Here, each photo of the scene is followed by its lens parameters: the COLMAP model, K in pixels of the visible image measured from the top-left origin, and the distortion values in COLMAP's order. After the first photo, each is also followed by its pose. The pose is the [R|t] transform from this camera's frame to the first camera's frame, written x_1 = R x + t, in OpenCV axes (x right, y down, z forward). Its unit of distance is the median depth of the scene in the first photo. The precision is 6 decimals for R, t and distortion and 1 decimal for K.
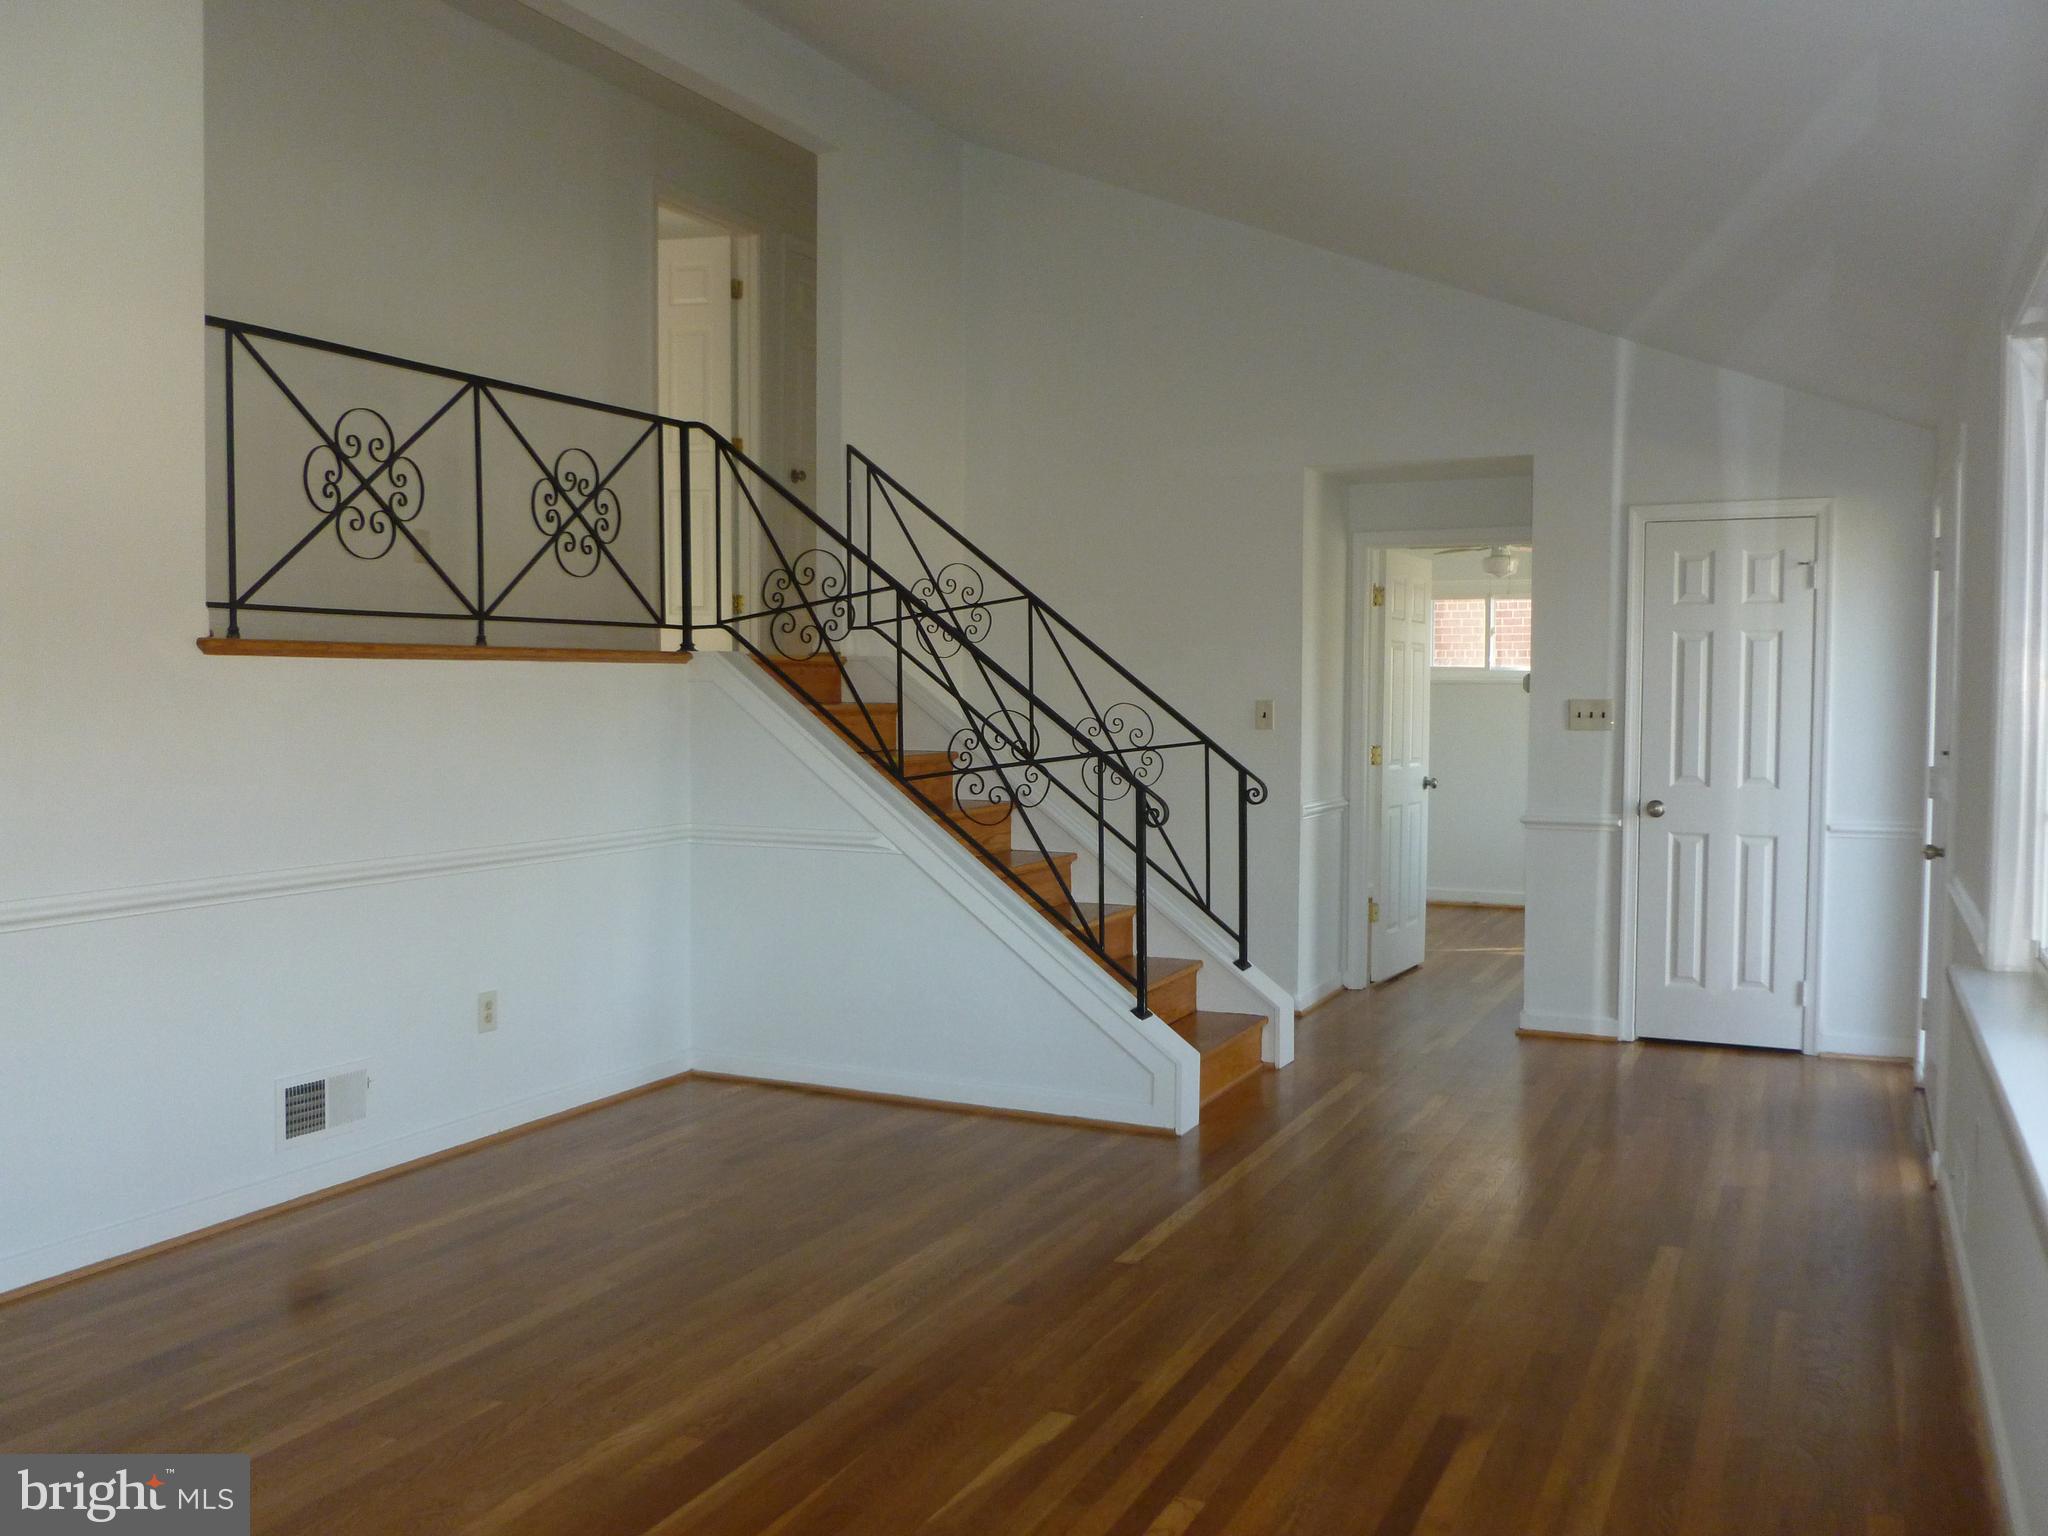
lens RADIAL K [[1739.0, 0, 1022.0], [0, 1739.0, 772.6], [0, 0, 1]] dist [-0.033517, 0.009874]
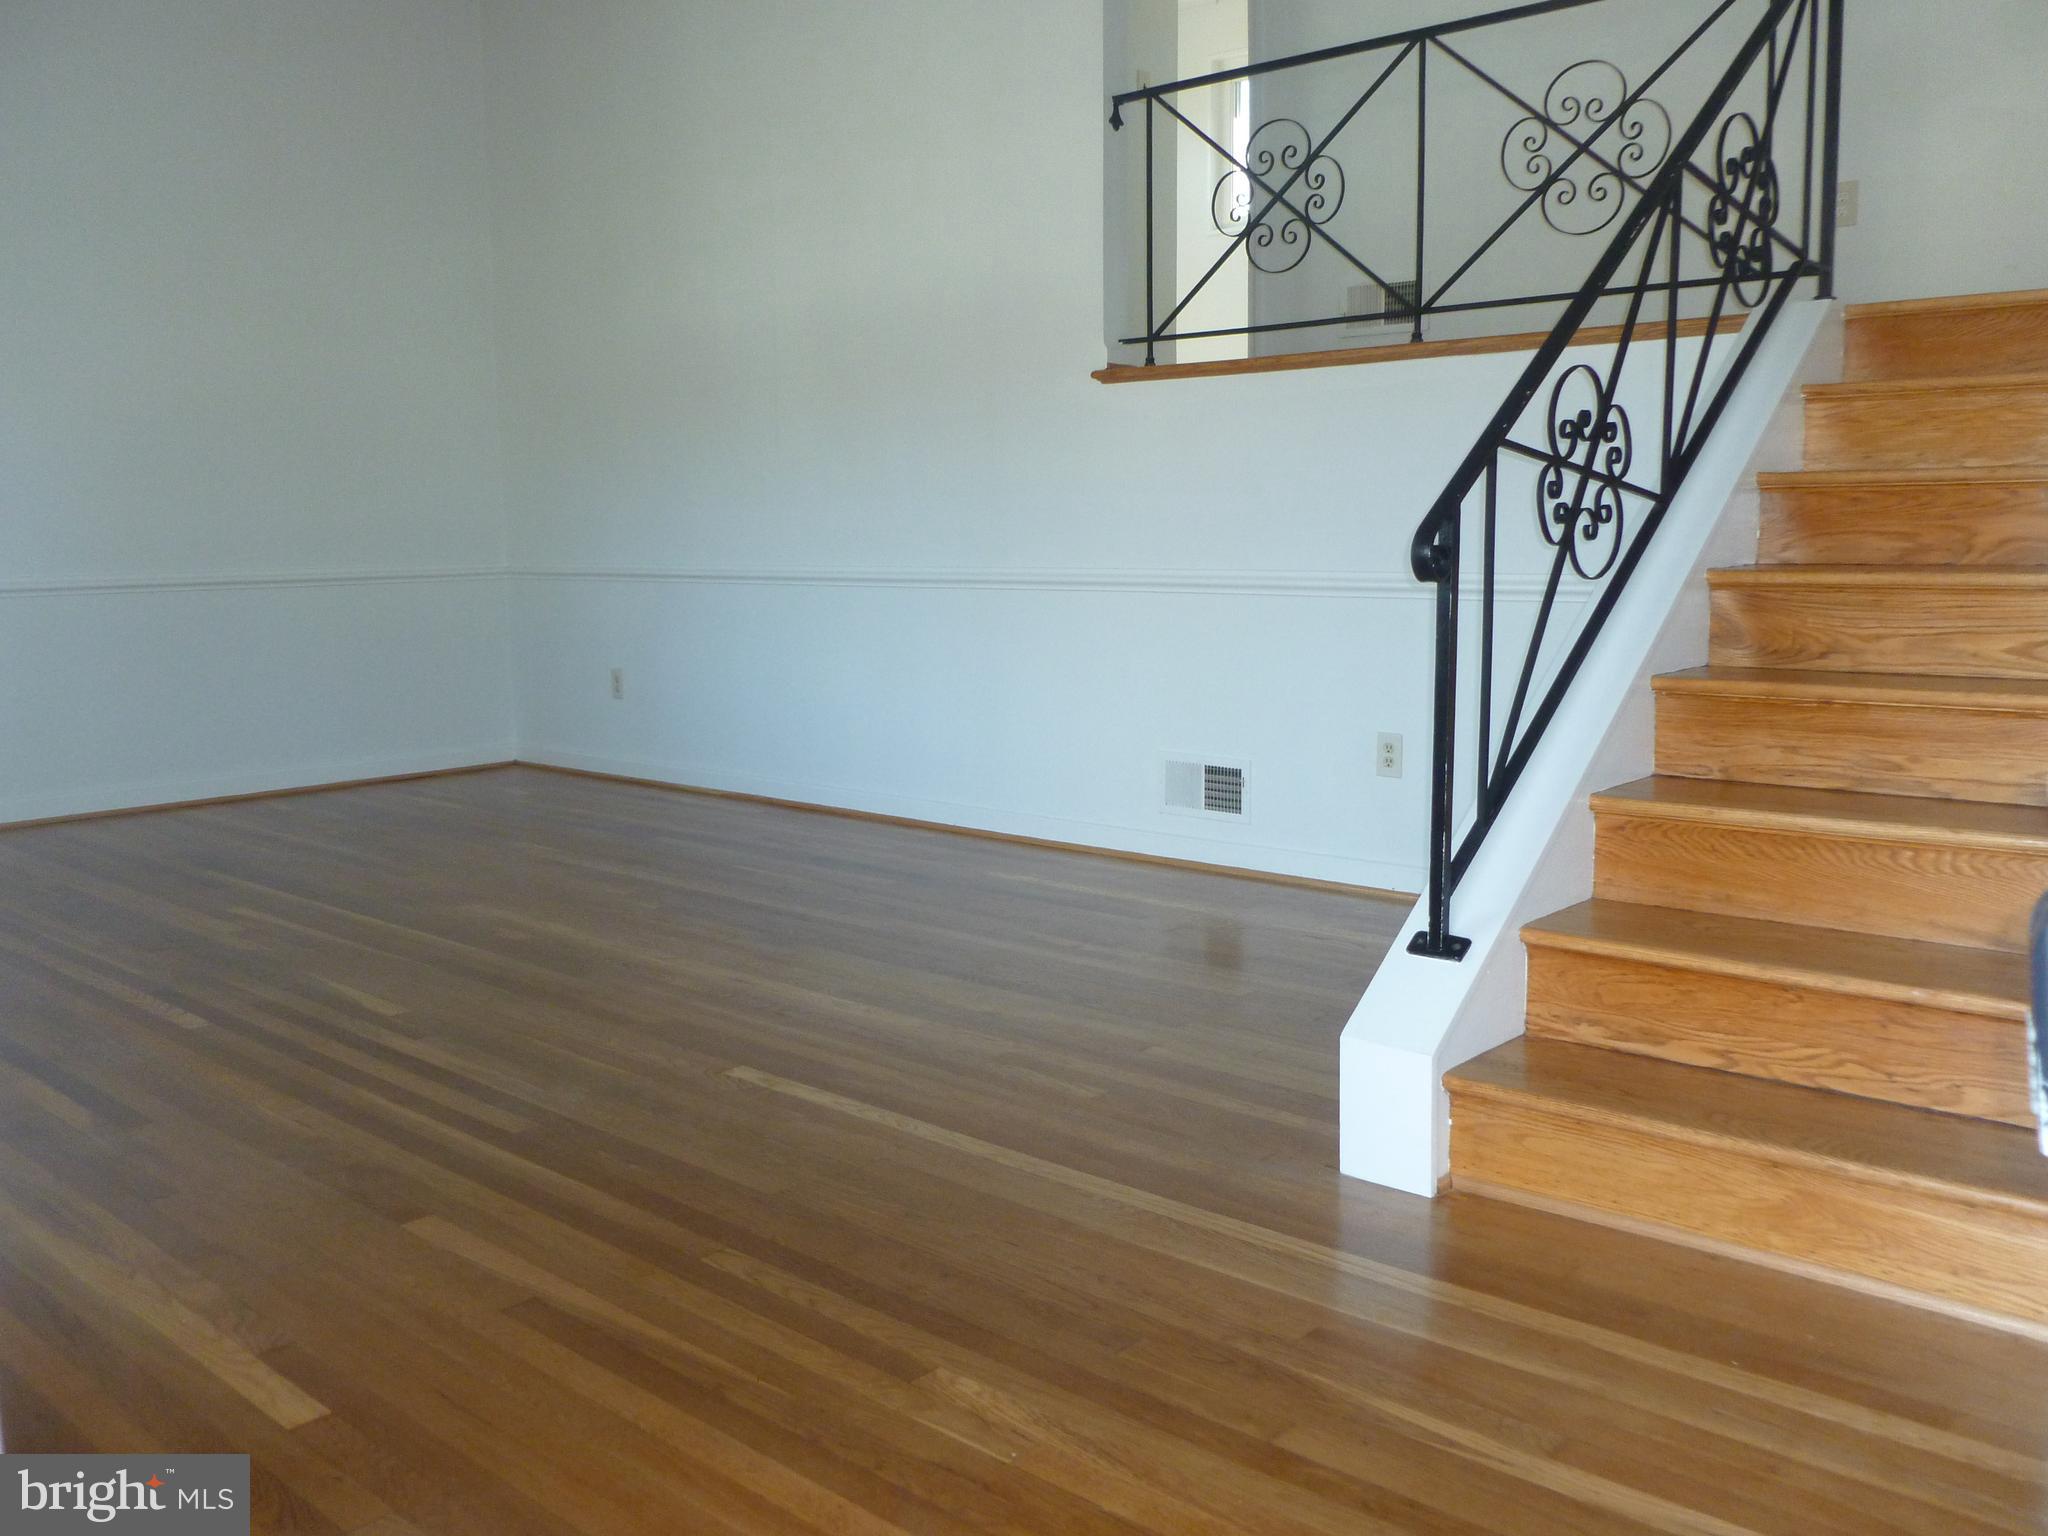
lens RADIAL K [[1739.0, 0, 1025.9], [0, 1739.0, 766.9], [0, 0, 1]] dist [-0.033517, 0.009874]
pose [[-0.292193, 0.136717, -0.946537, 0.703901], [-0.032535, 0.987735, 0.152711, 0.013189], [0.955806, 0.075417, -0.284161, 1.239537]]
